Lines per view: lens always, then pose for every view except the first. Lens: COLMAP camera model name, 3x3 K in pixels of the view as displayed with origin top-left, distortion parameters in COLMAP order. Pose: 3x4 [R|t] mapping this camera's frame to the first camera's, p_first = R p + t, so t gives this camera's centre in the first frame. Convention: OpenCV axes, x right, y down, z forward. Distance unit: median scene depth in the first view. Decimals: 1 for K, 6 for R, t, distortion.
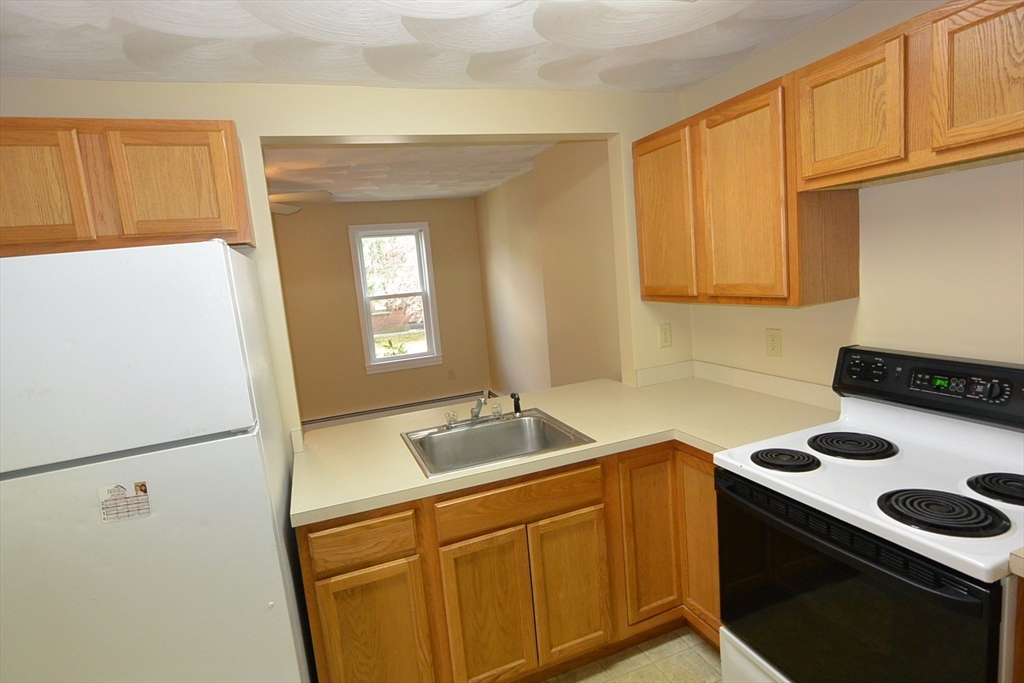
lens RADIAL K [[534.3, 0, 513.2], [0, 534.3, 340.2], [0, 0, 1]] dist [-0.001564, -0.001071]
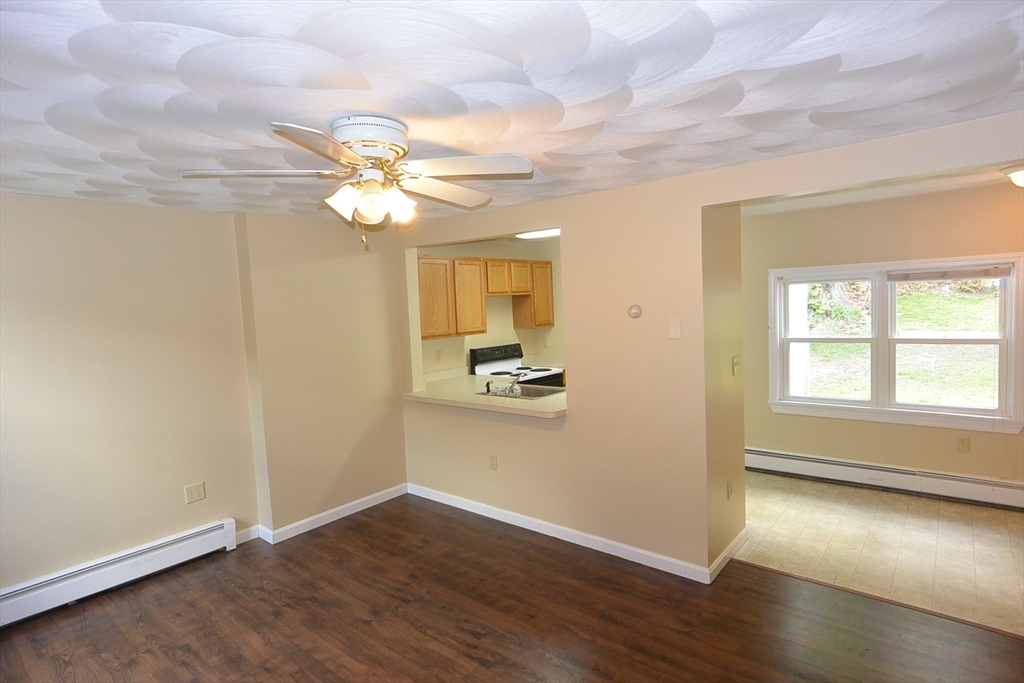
lens RADIAL K [[534.3, 0, 513.2], [0, 534.3, 340.2], [0, 0, 1]] dist [-0.001564, -0.001071]
pose [[-0.483650, 0.045130, 0.874097, -2.099587], [0.199094, 0.978163, 0.059659, -0.170228], [-0.852317, 0.202882, -0.482073, 2.274356]]
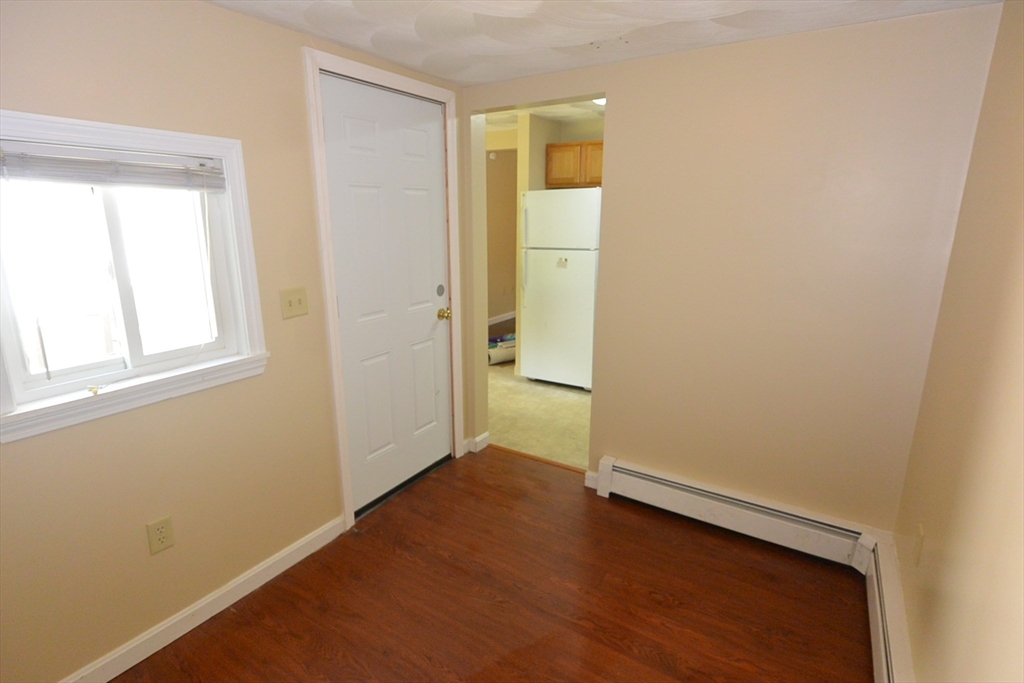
lens RADIAL K [[534.3, 0, 513.2], [0, 534.3, 340.2], [0, 0, 1]] dist [-0.001564, -0.001071]
pose [[0.562535, 0.280732, -0.777653, 1.348315], [-0.153212, 0.959693, 0.235619, 0.009226], [0.812453, -0.013398, 0.582872, -0.899447]]
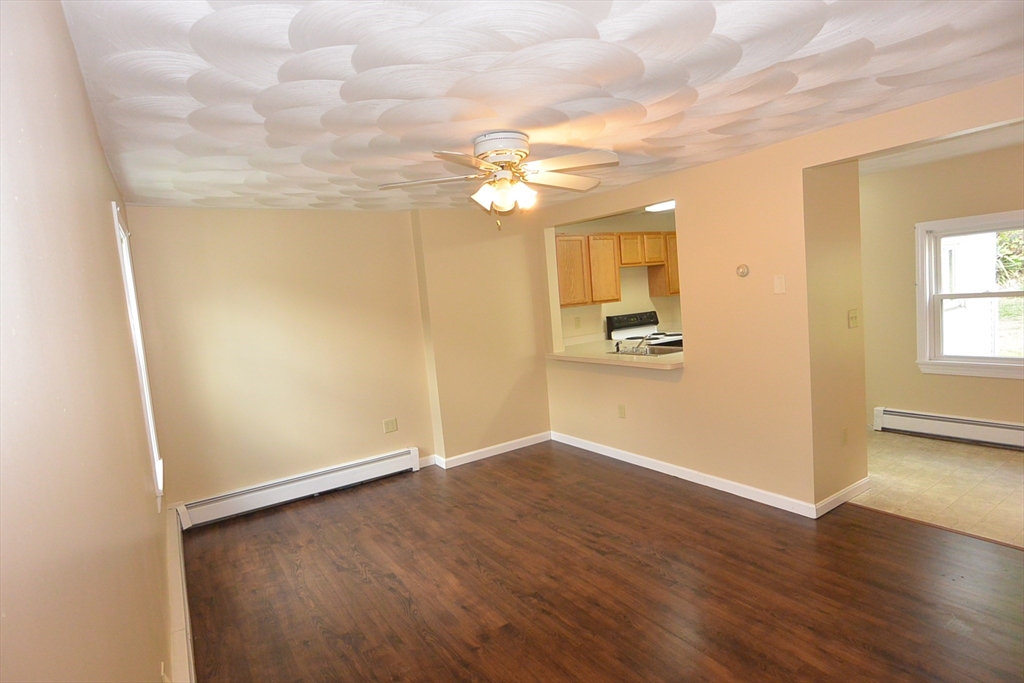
lens RADIAL K [[534.3, 0, 513.2], [0, 534.3, 340.2], [0, 0, 1]] dist [-0.001564, -0.001071]
pose [[-0.209656, 0.016379, 0.977638, -2.466102], [0.230481, 0.972513, 0.033134, -0.090161], [-0.950223, 0.232273, -0.207668, 2.313397]]
